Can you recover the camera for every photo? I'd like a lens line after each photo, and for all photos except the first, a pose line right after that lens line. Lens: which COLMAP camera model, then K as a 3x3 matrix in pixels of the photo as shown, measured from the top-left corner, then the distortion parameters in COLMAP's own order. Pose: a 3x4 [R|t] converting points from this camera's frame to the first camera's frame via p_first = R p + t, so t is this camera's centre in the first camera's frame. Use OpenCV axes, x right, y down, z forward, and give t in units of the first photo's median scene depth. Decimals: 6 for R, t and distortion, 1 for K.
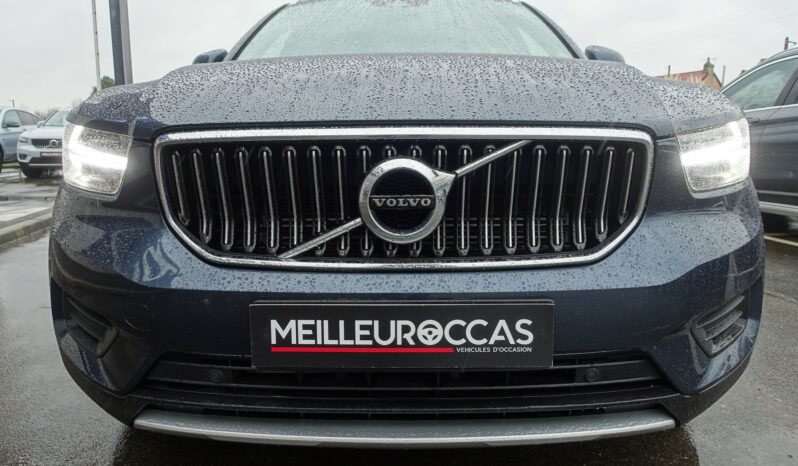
lens RADIAL K [[544.2, 0, 402.0], [0, 544.2, 235.6], [0, 0, 1]] dist [0.002824, -0.005737]
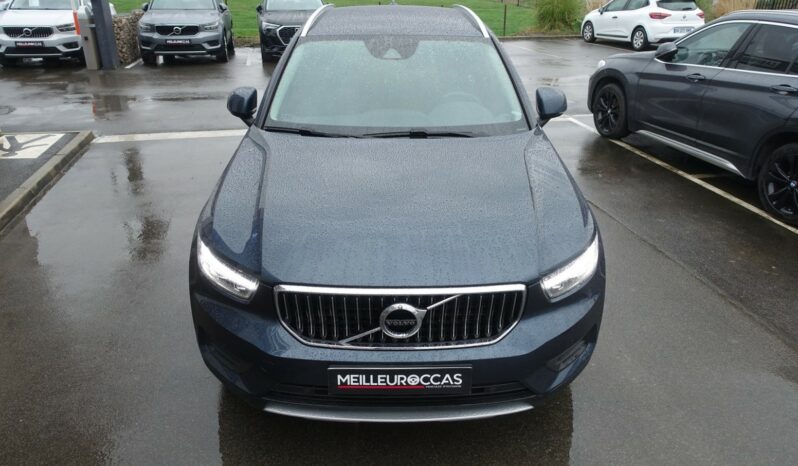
lens RADIAL K [[544.2, 0, 401.4], [0, 544.2, 246.1], [0, 0, 1]] dist [0.002824, -0.005737]
pose [[0.999534, -0.000137, 0.030534, -0.057580], [-0.007566, 0.967699, 0.251993, -0.829910], [-0.029582, -0.252107, 0.967247, -0.884846]]
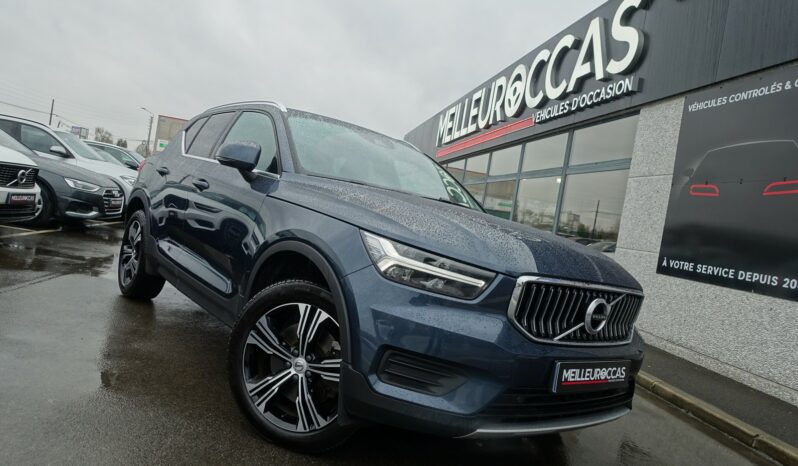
lens RADIAL K [[544.2, 0, 402.5], [0, 544.2, 248.3], [0, 0, 1]] dist [0.002824, -0.005737]
pose [[0.761691, 0.121185, 0.636507, -2.083534], [-0.072896, 0.992145, -0.101662, -0.053441], [-0.643827, 0.031036, 0.764541, -0.239102]]
